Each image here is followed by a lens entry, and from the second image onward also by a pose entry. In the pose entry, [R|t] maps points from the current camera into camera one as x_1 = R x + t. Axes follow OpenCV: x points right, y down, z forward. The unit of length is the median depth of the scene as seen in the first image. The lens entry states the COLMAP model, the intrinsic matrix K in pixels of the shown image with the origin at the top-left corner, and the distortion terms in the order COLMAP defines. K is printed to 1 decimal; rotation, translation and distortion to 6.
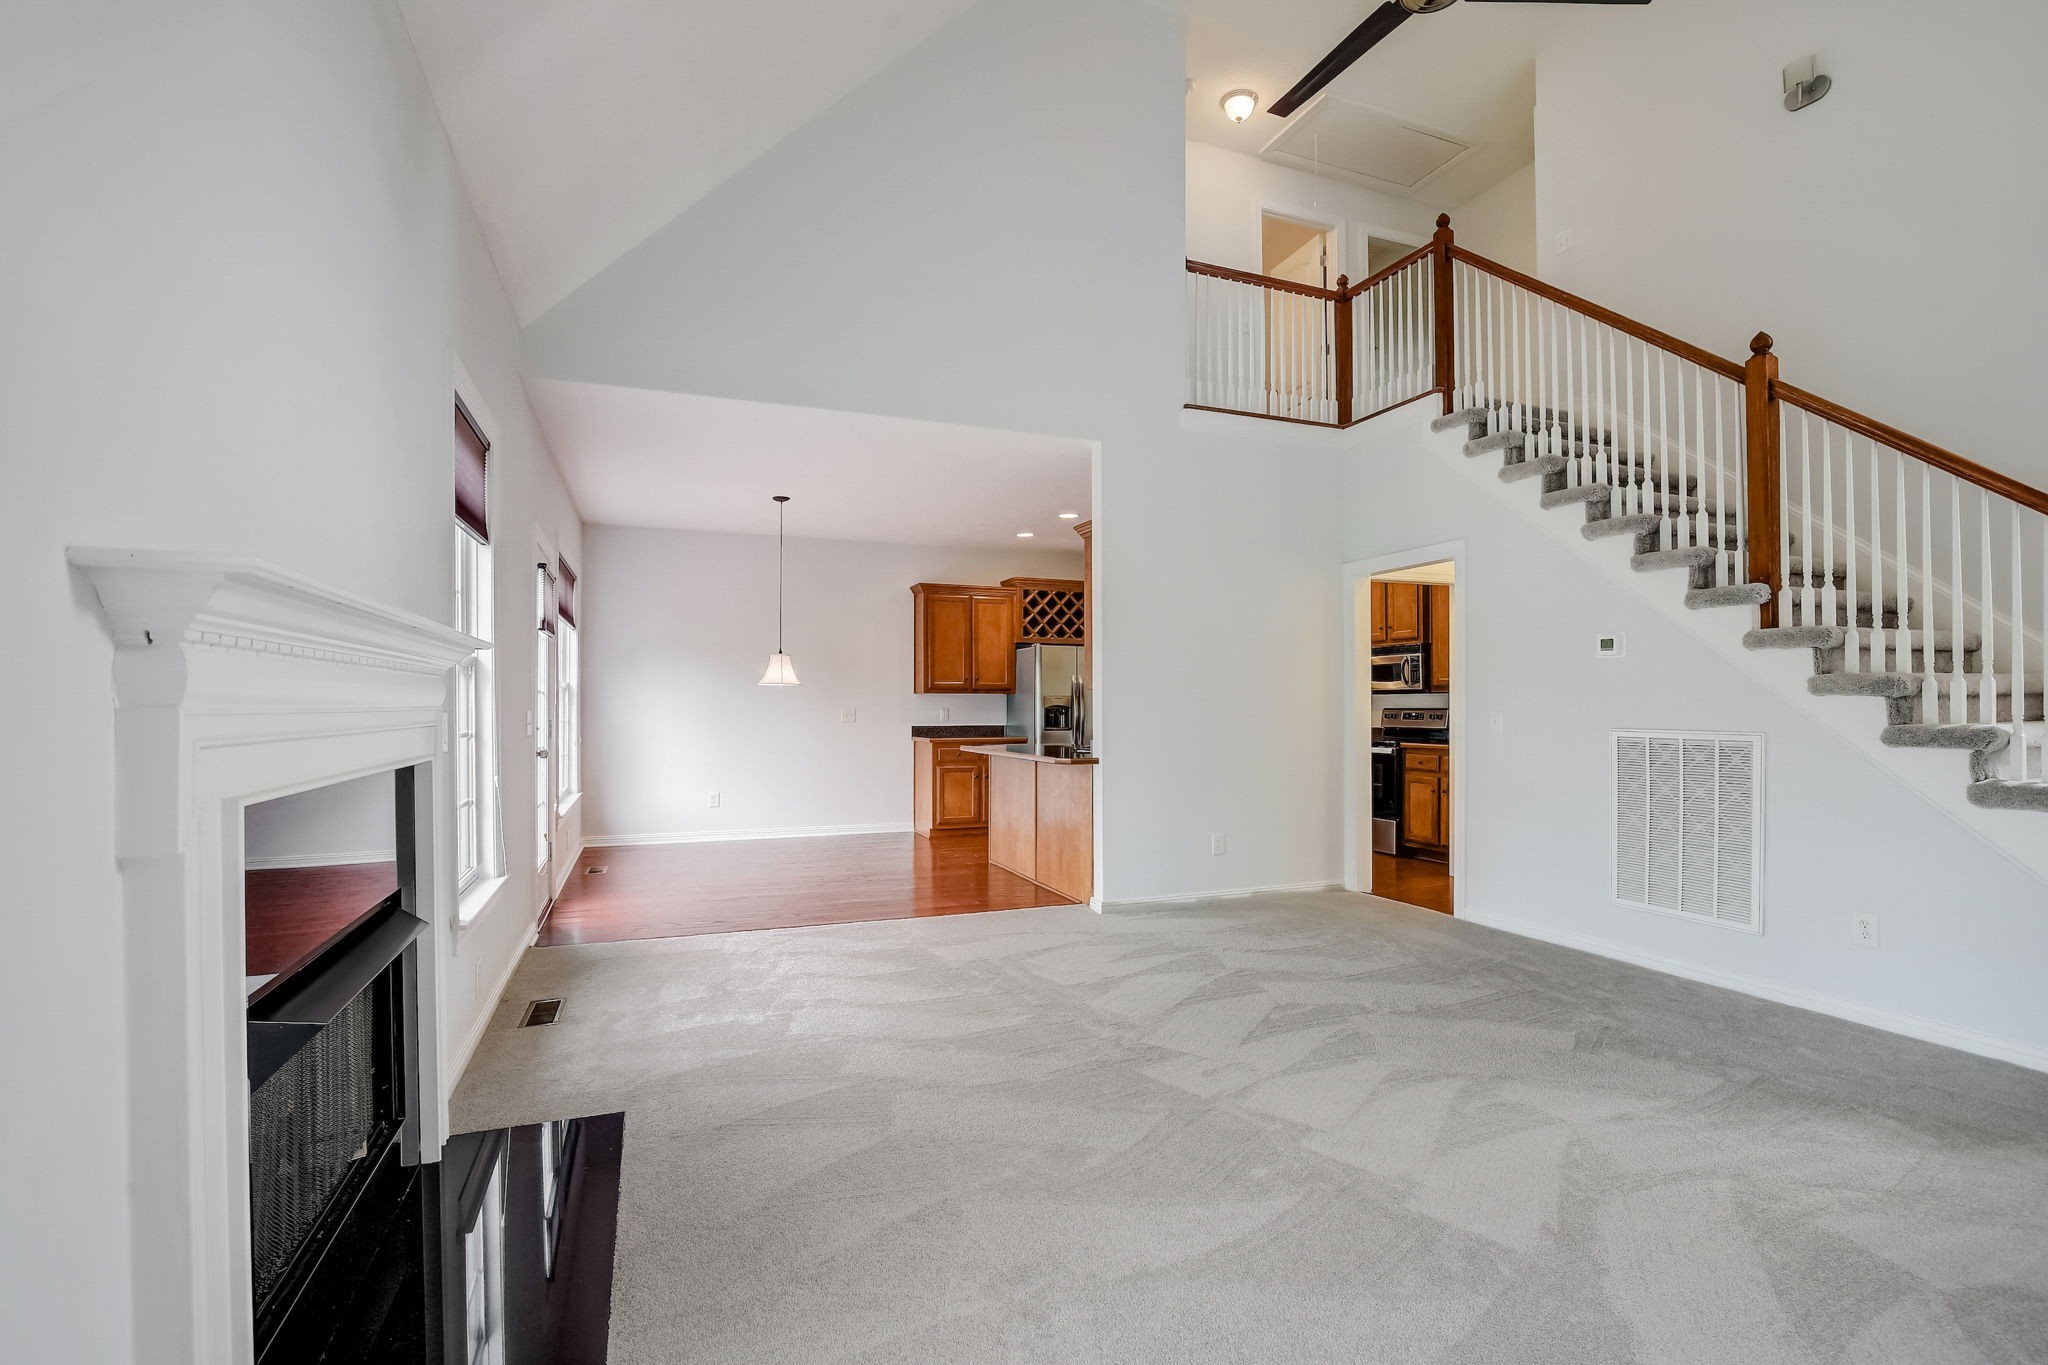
lens RADIAL K [[941.4, 0, 1029.3], [0, 941.4, 696.1], [0, 0, 1]] dist [-0.034634, 0.006018]
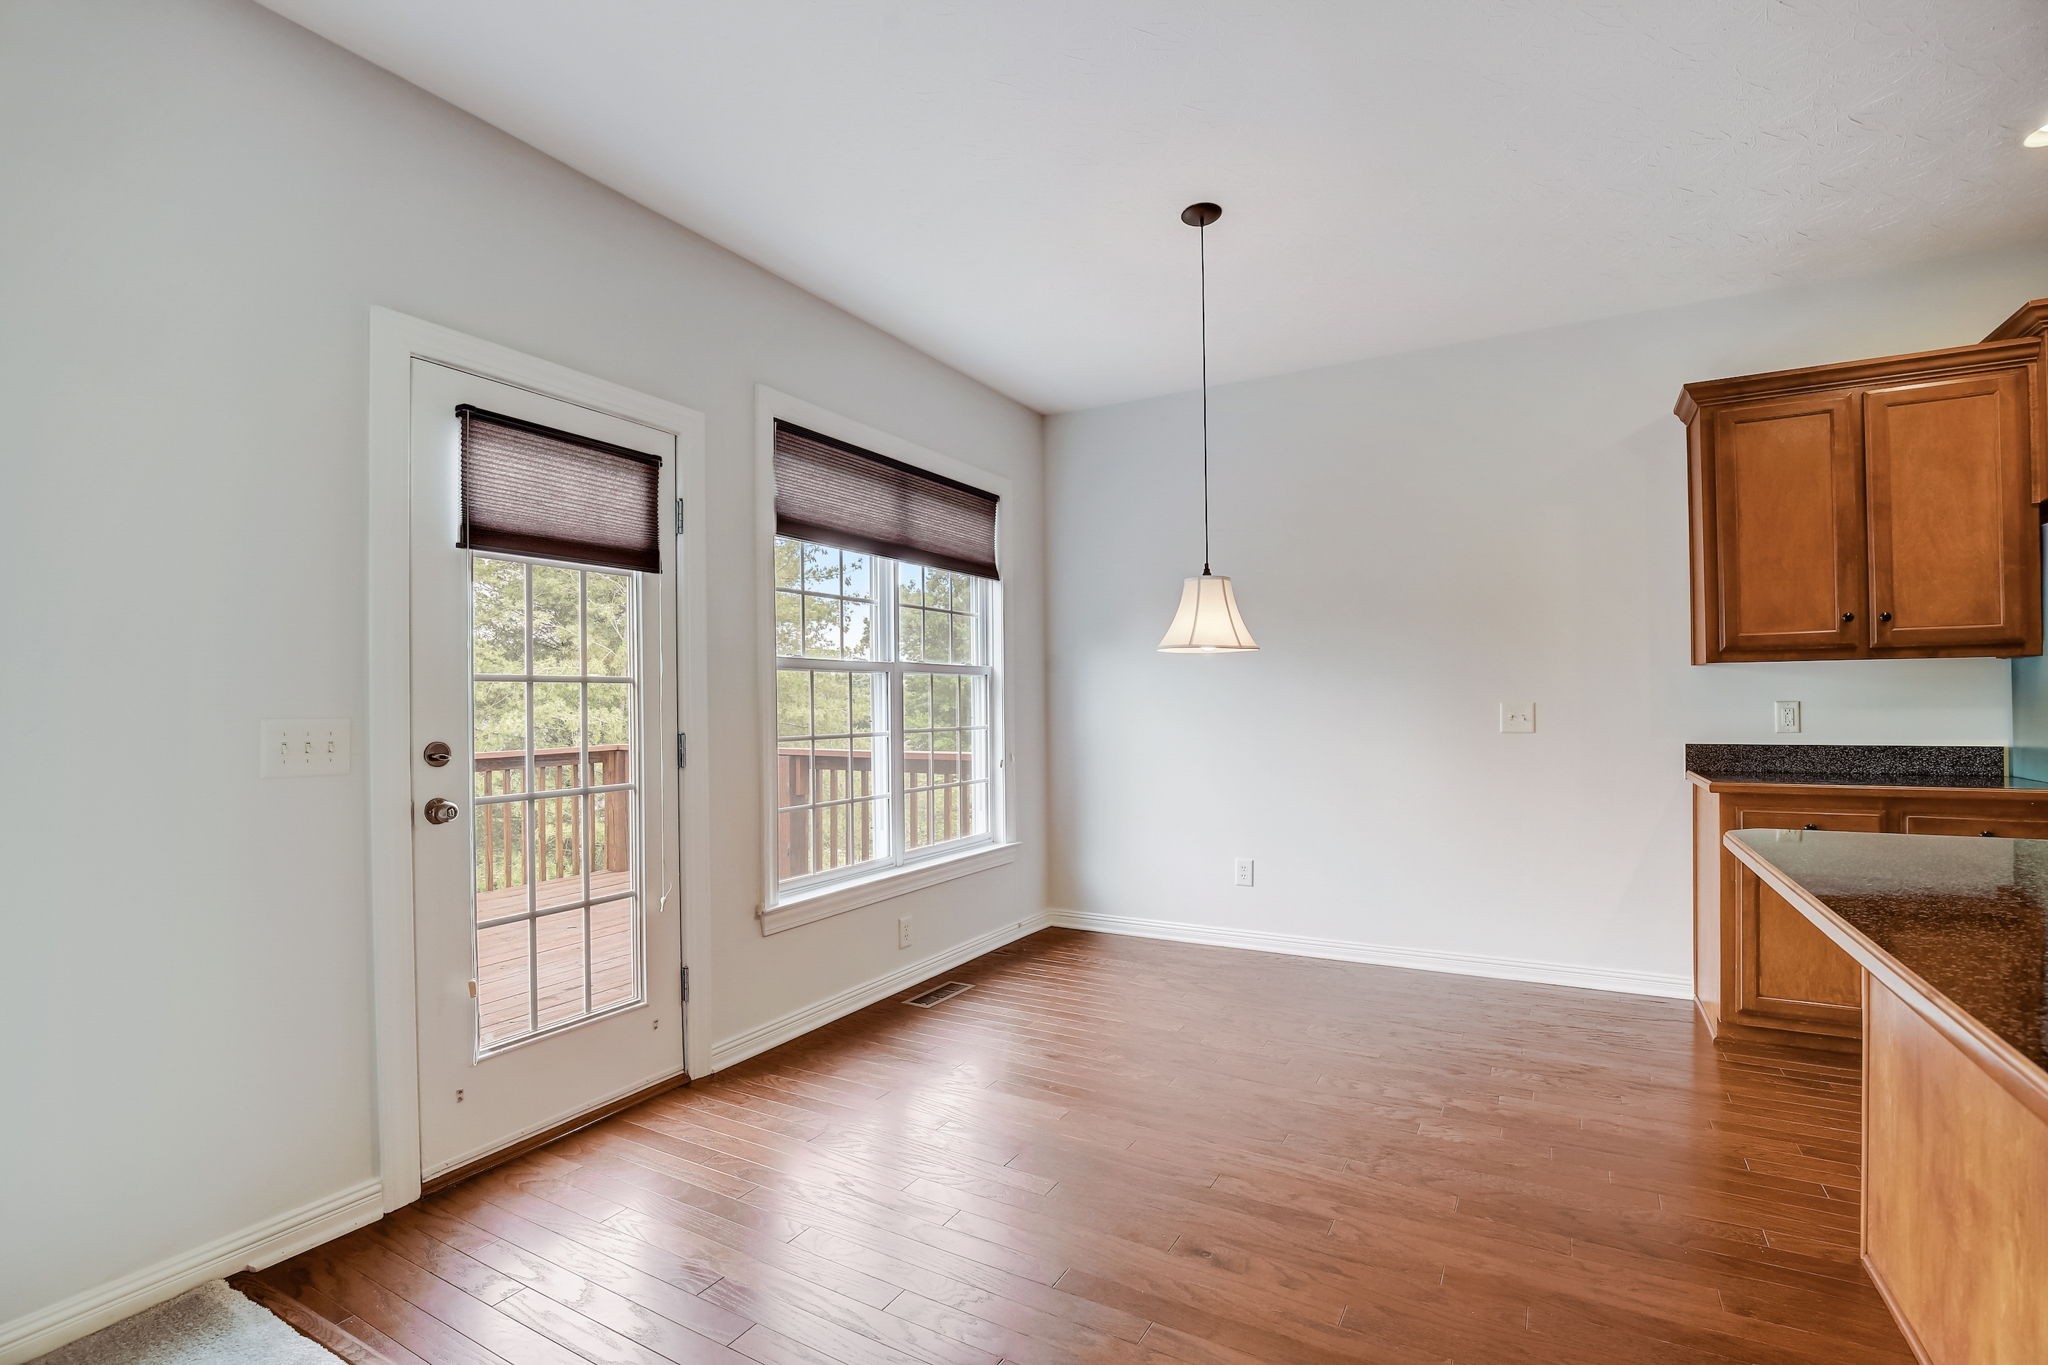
lens RADIAL K [[941.4, 0, 1029.3], [0, 941.4, 696.1], [0, 0, 1]] dist [-0.034634, 0.006018]
pose [[0.625268, -0.015152, -0.780263, 0.012486], [0.020012, 0.999794, -0.003377, 0.006651], [0.780154, -0.013503, 0.625442, 0.526494]]
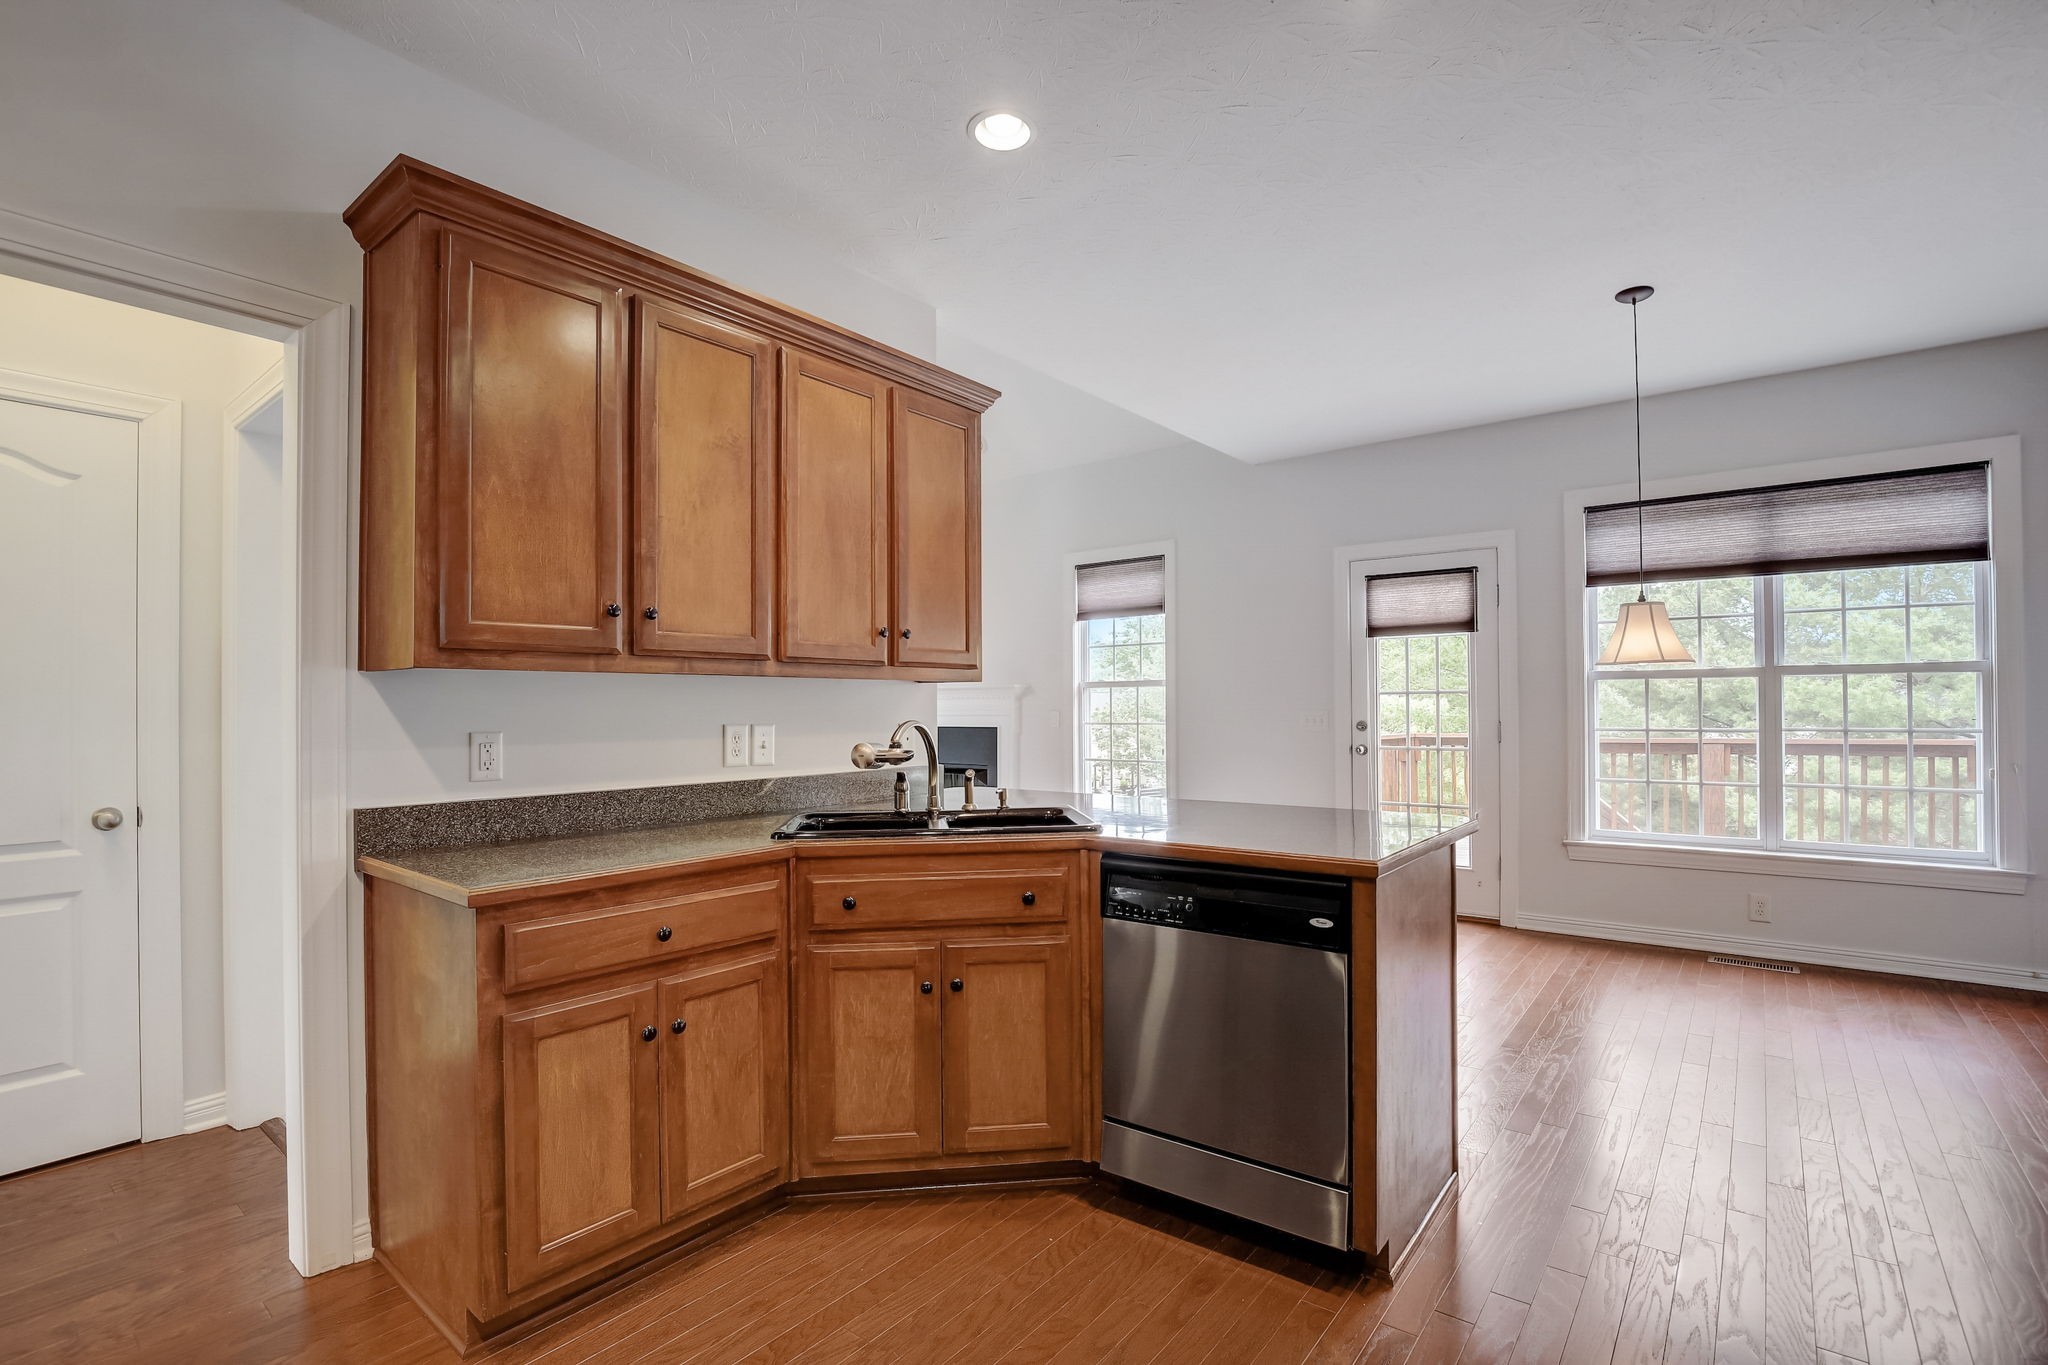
lens RADIAL K [[941.4, 0, 1029.3], [0, 941.4, 696.1], [0, 0, 1]] dist [-0.034634, 0.006018]
pose [[-0.869170, 0.000552, -0.494513, 0.209591], [0.011187, 0.999765, -0.018547, 0.007913], [0.494387, -0.021652, -0.868972, 1.002499]]
